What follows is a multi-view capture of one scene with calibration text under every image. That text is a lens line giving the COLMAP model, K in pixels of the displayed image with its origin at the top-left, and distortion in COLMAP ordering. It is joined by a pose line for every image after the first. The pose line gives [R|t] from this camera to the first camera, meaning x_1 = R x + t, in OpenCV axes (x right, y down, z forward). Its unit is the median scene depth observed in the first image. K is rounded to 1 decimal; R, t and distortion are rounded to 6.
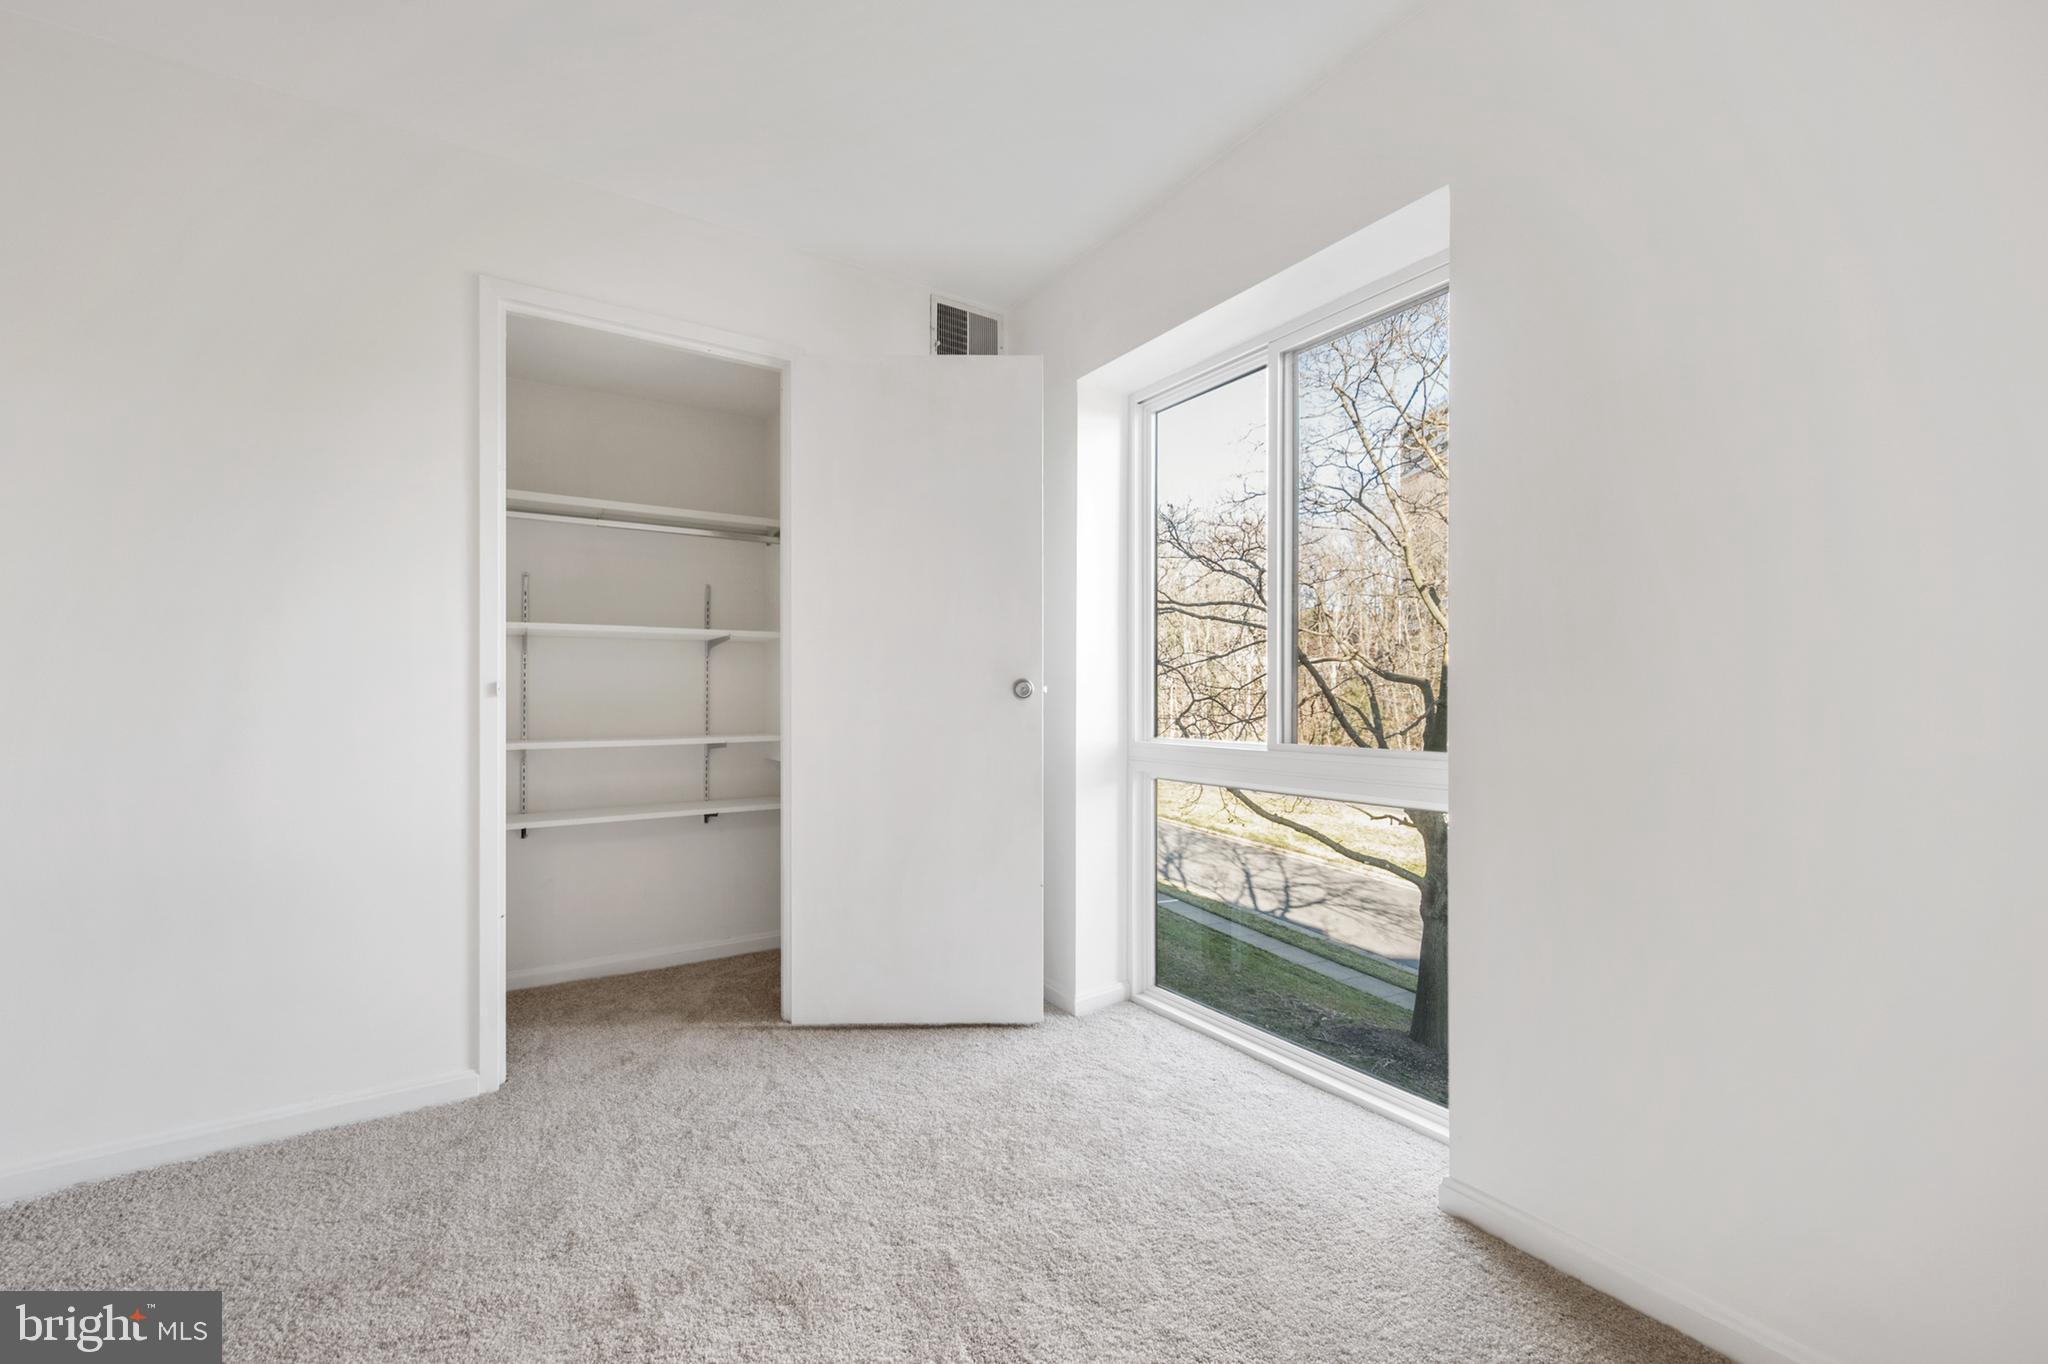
lens RADIAL K [[818.7, 0, 1037.4], [0, 818.7, 685.9], [0, 0, 1]] dist [-0.003493, 0.000288]
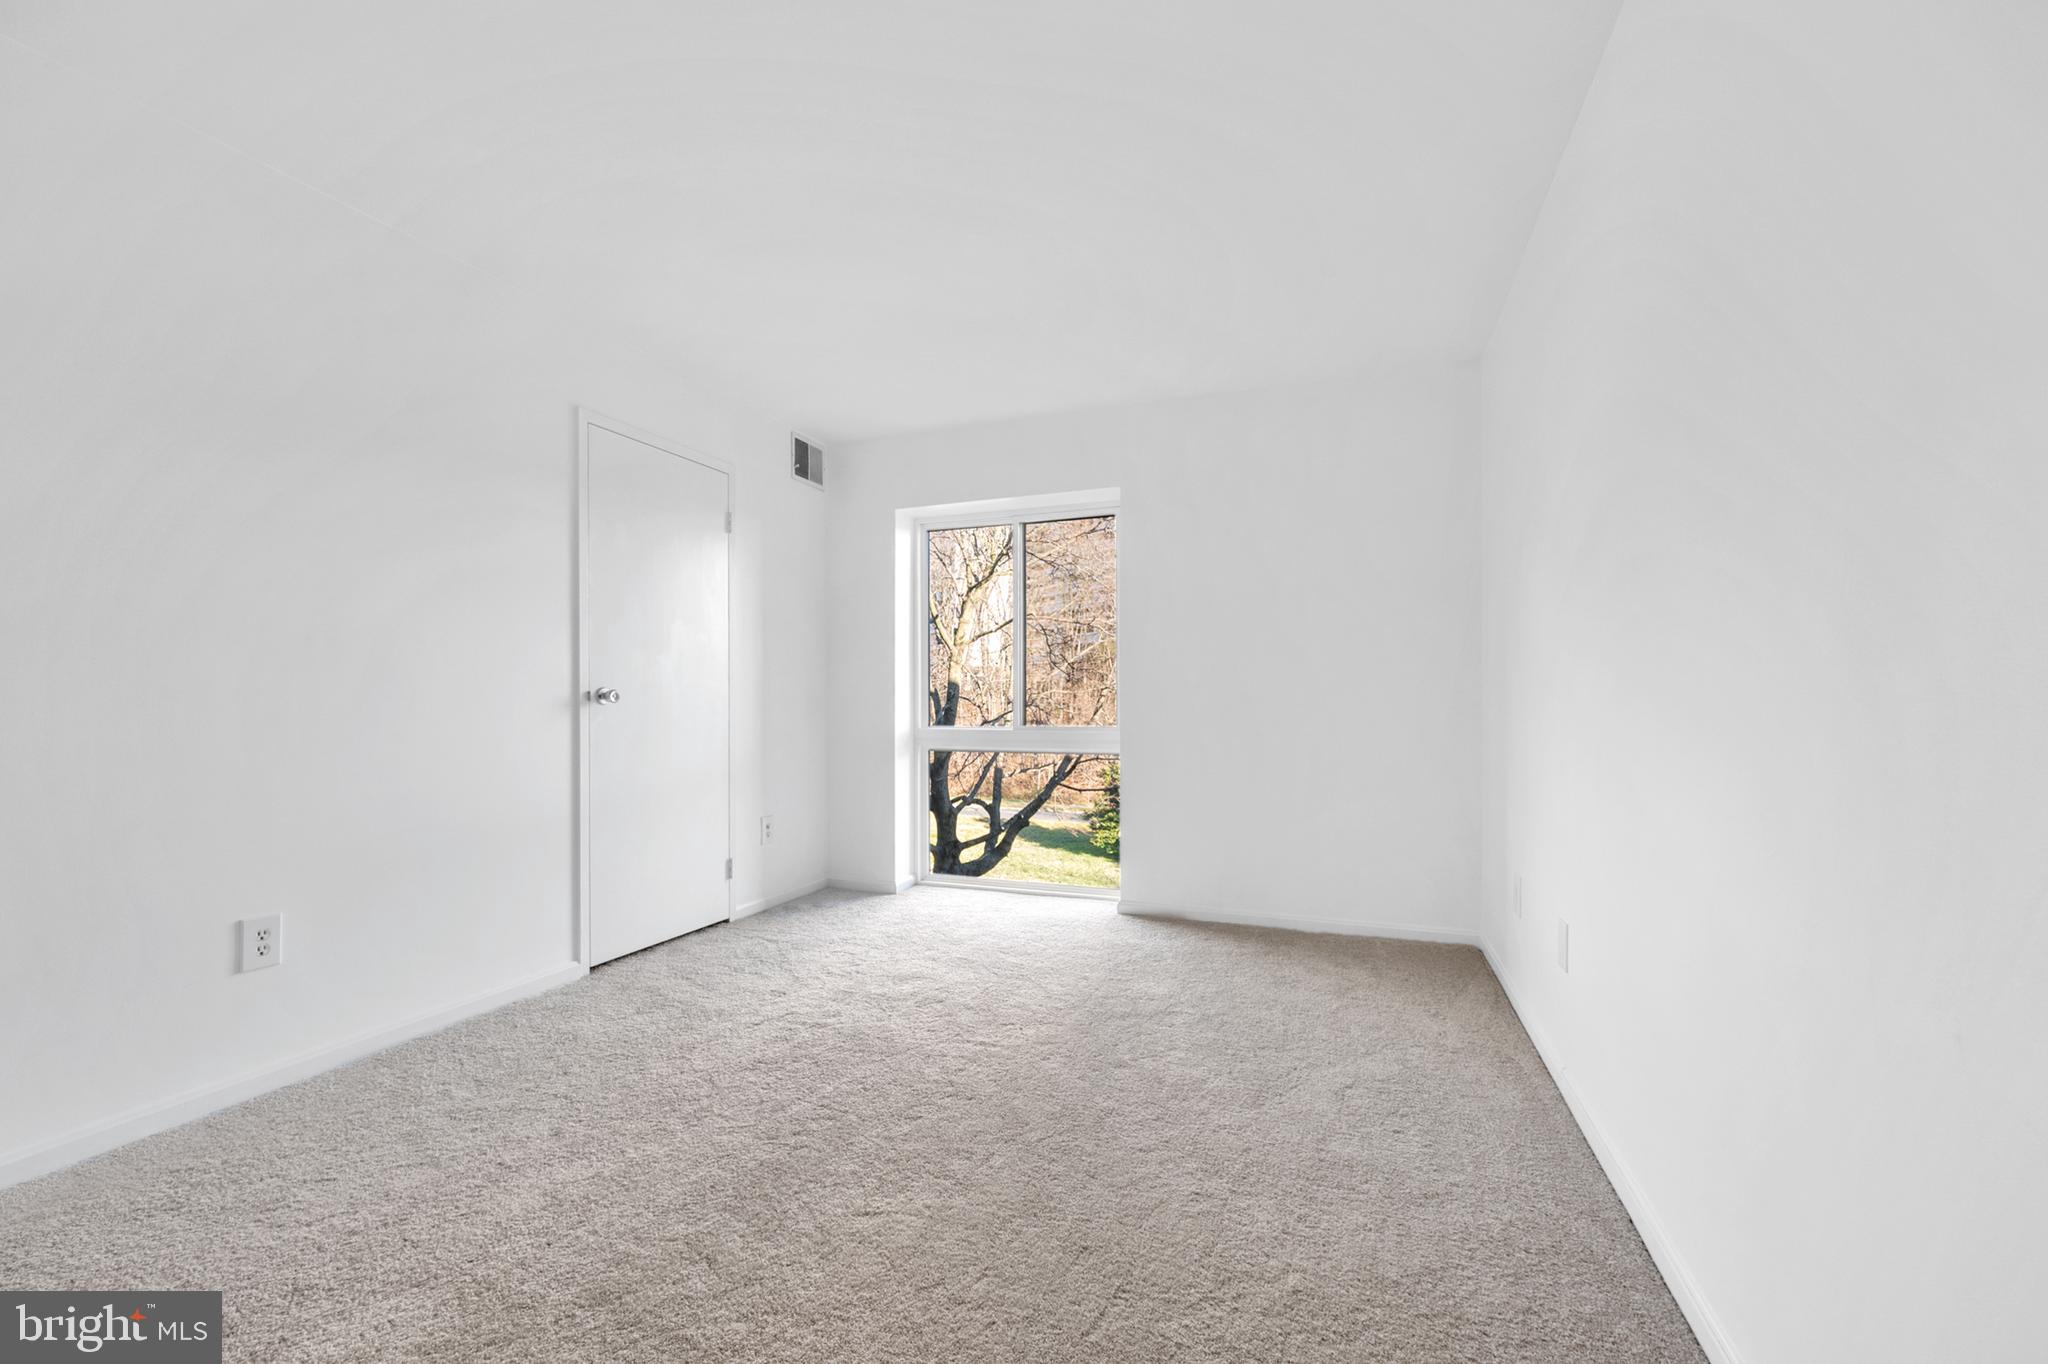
lens RADIAL K [[818.7, 0, 1018.1], [0, 818.7, 684.7], [0, 0, 1]] dist [-0.003493, 0.000288]
pose [[0.816940, 0.010504, 0.576627, -0.817373], [-0.003018, 0.999898, -0.013939, 0.001802], [-0.576714, 0.009647, 0.816889, -0.573423]]
